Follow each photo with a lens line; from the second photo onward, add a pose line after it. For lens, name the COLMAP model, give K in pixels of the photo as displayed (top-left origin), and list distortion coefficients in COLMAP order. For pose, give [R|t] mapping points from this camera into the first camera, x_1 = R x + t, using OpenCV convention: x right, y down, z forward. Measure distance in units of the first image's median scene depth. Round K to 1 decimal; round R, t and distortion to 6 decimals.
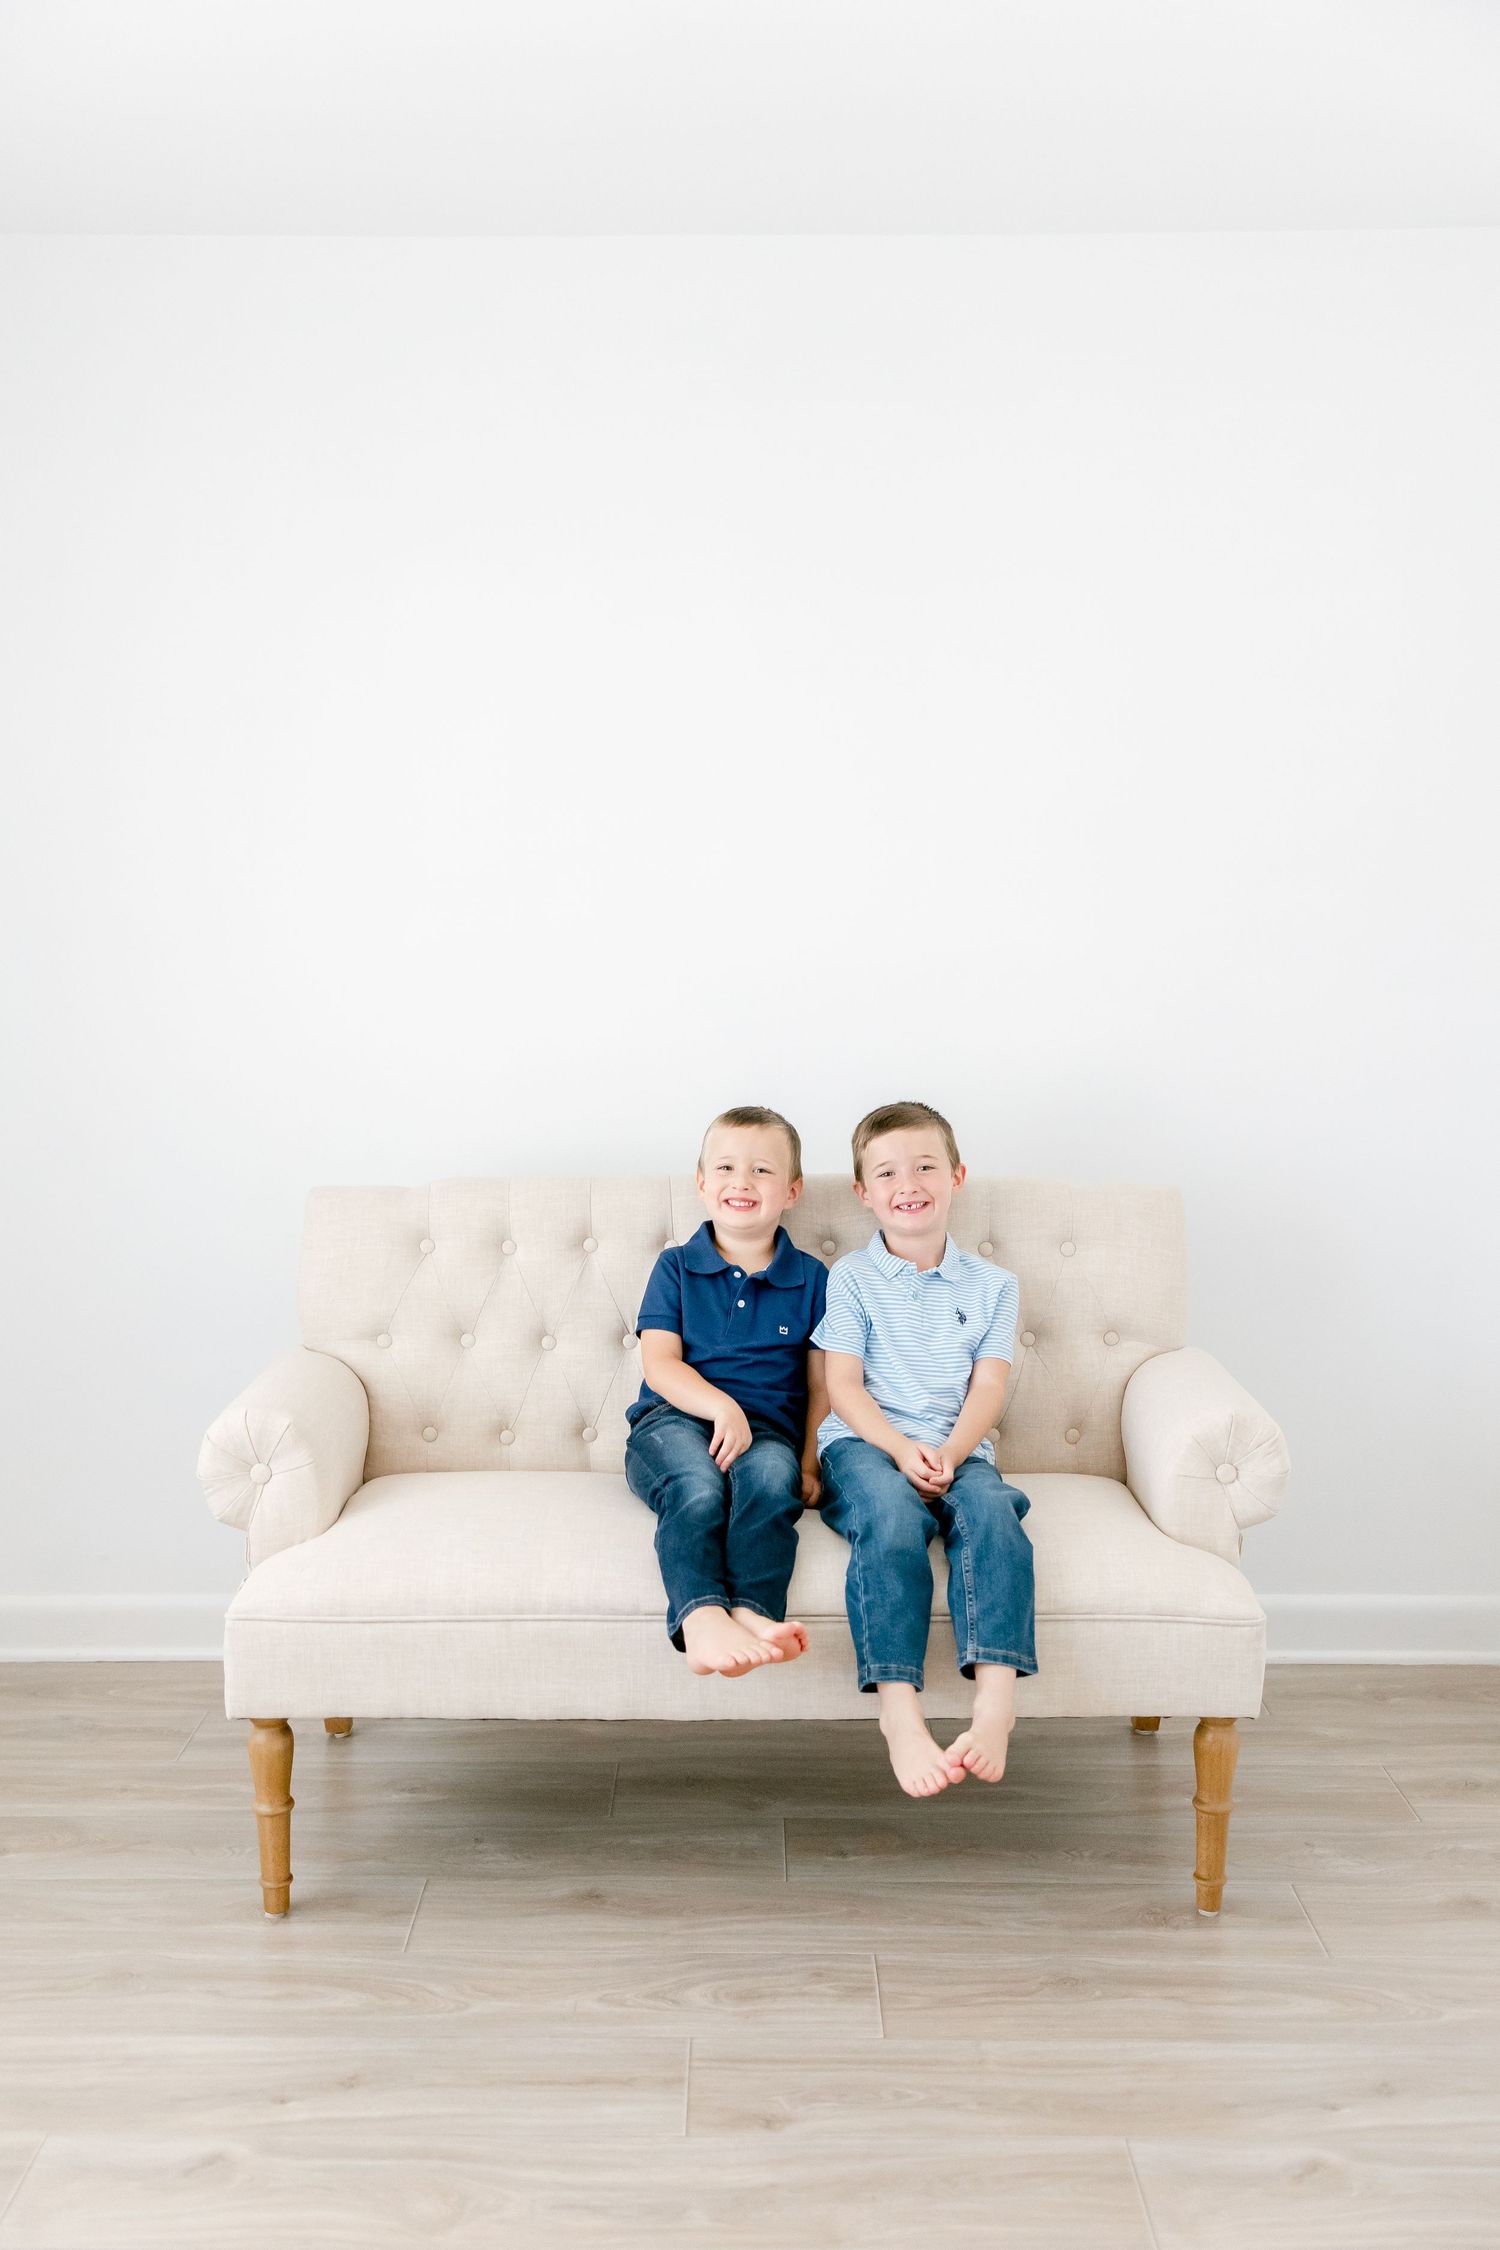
lens RADIAL K [[2226.2, 0, 744.2], [0, 2226.2, 1127.5], [0, 0, 1]] dist [0.013004, 0.000000]
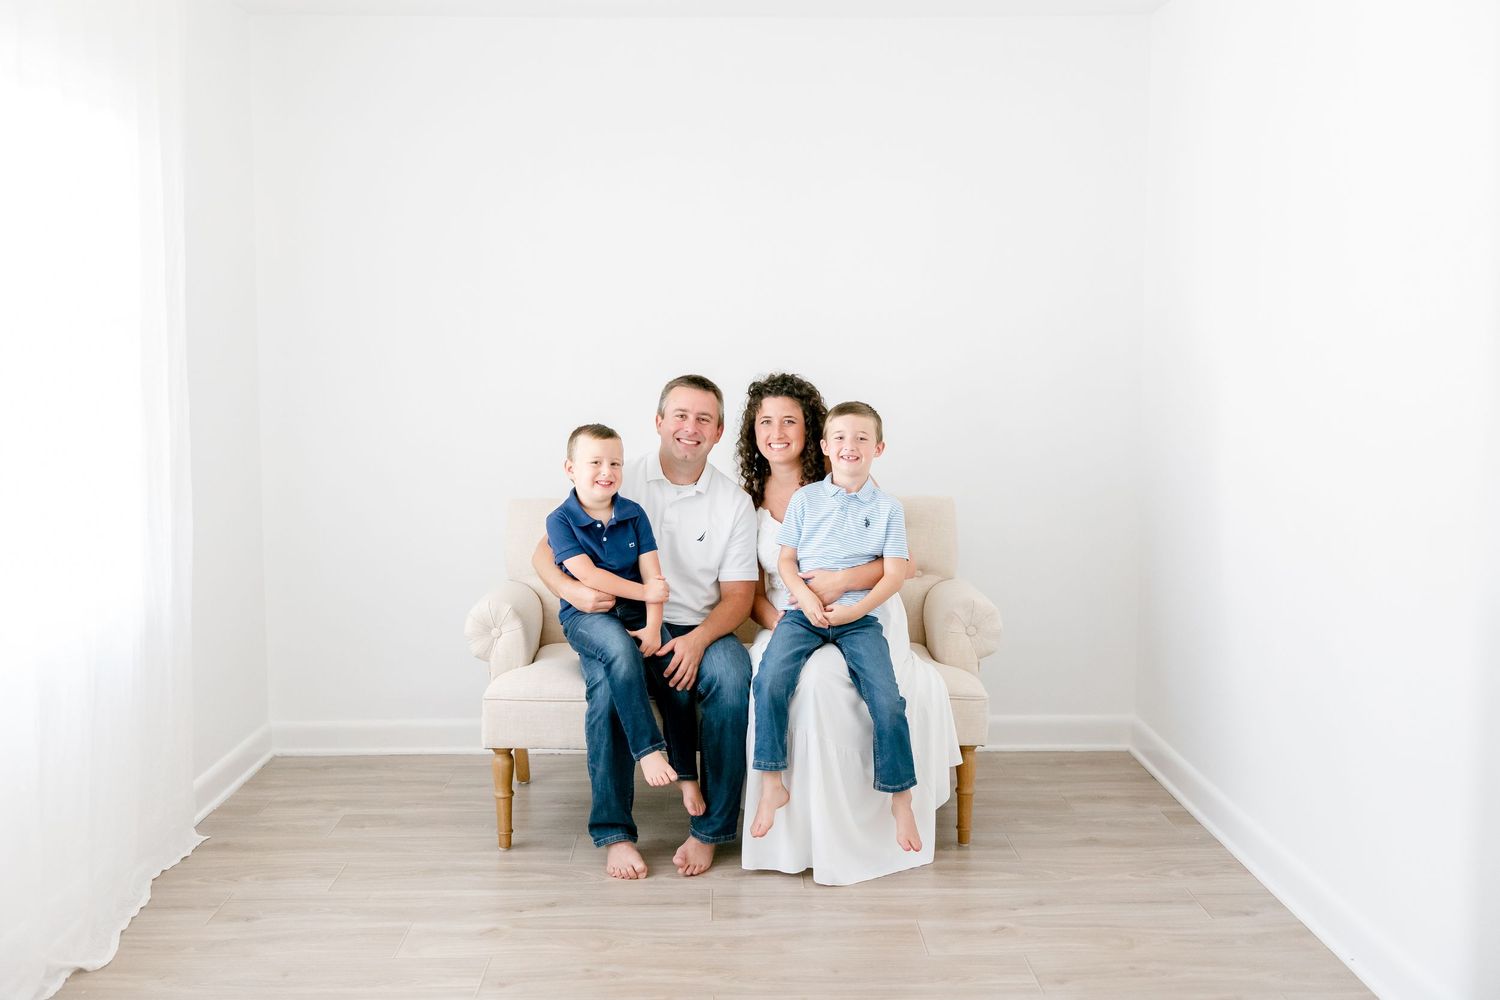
lens RADIAL K [[1484.2, 0, 744.1], [0, 1484.2, 485.4], [0, 0, 1]] dist [0.013004, 0.000000]
pose [[0.999799, -0.003274, 0.019755, -0.017980], [0.003848, 0.999568, -0.029121, 0.062509], [-0.019651, 0.029191, 0.999381, -0.361836]]
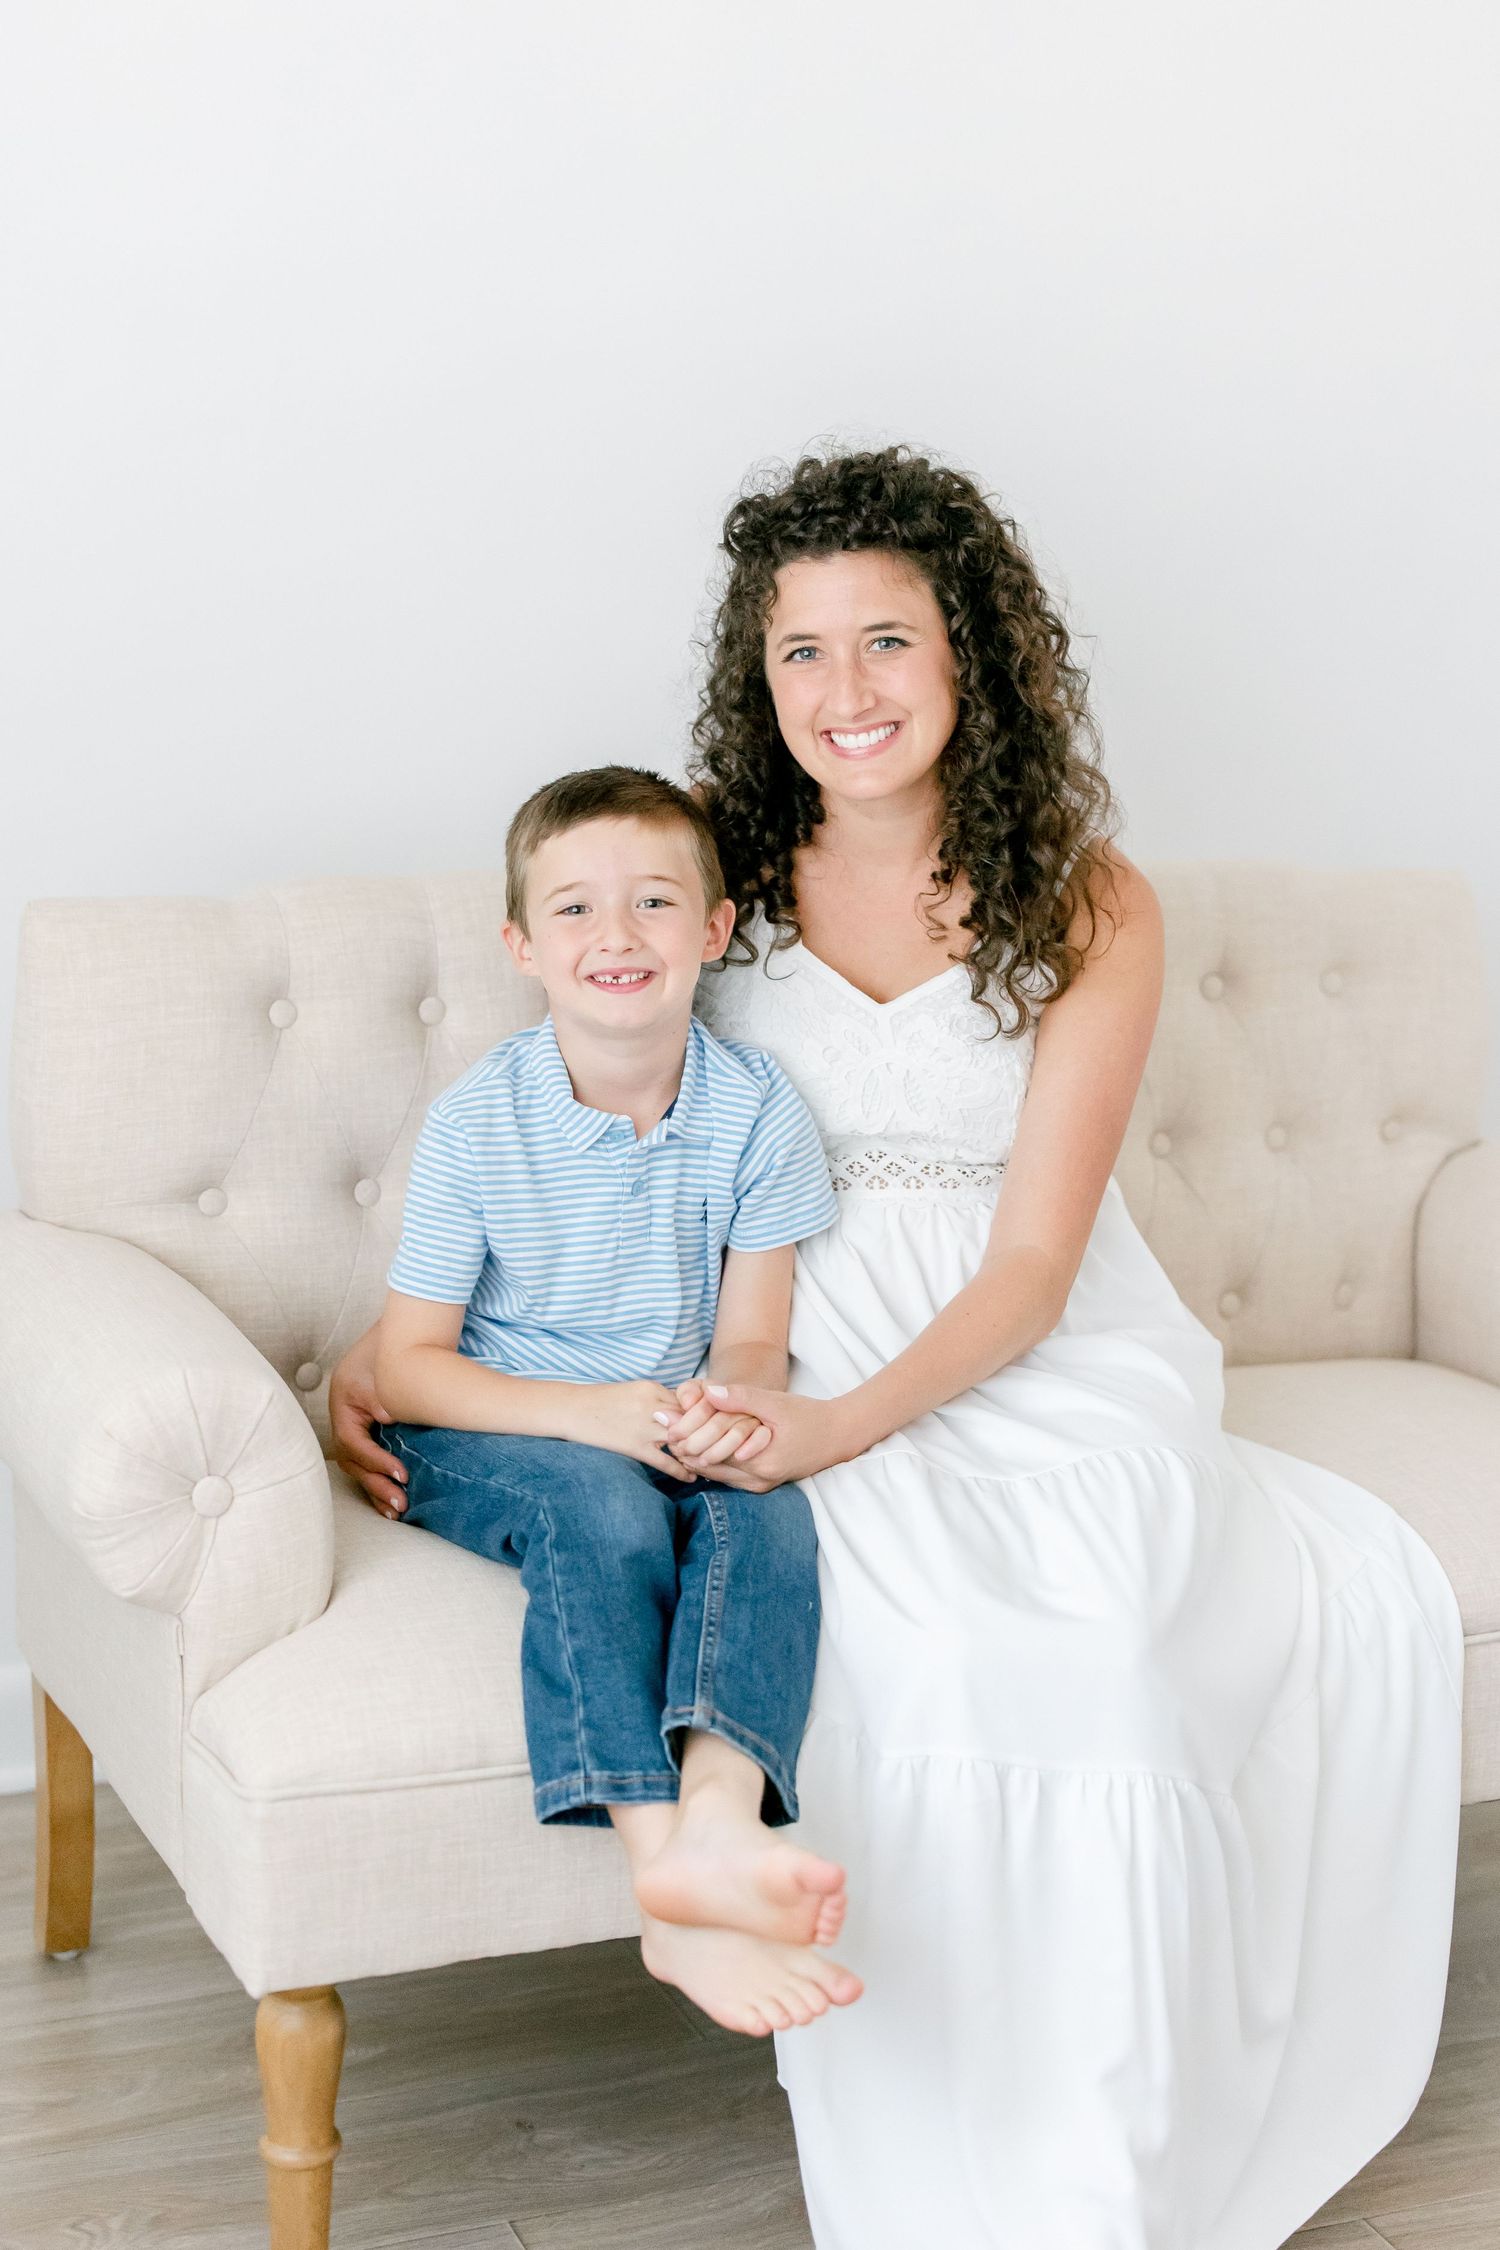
lens RADIAL K [[3425.0, 0, 788.3], [0, 3425.0, 1126.3], [0, 0, 1]] dist [0.033993, 0.000000]
pose [[0.907727, -0.045299, 0.417108, -0.420204], [-0.005022, 0.992910, 0.118762, -0.017037], [-0.419531, -0.109898, 0.901064, 0.275940]]
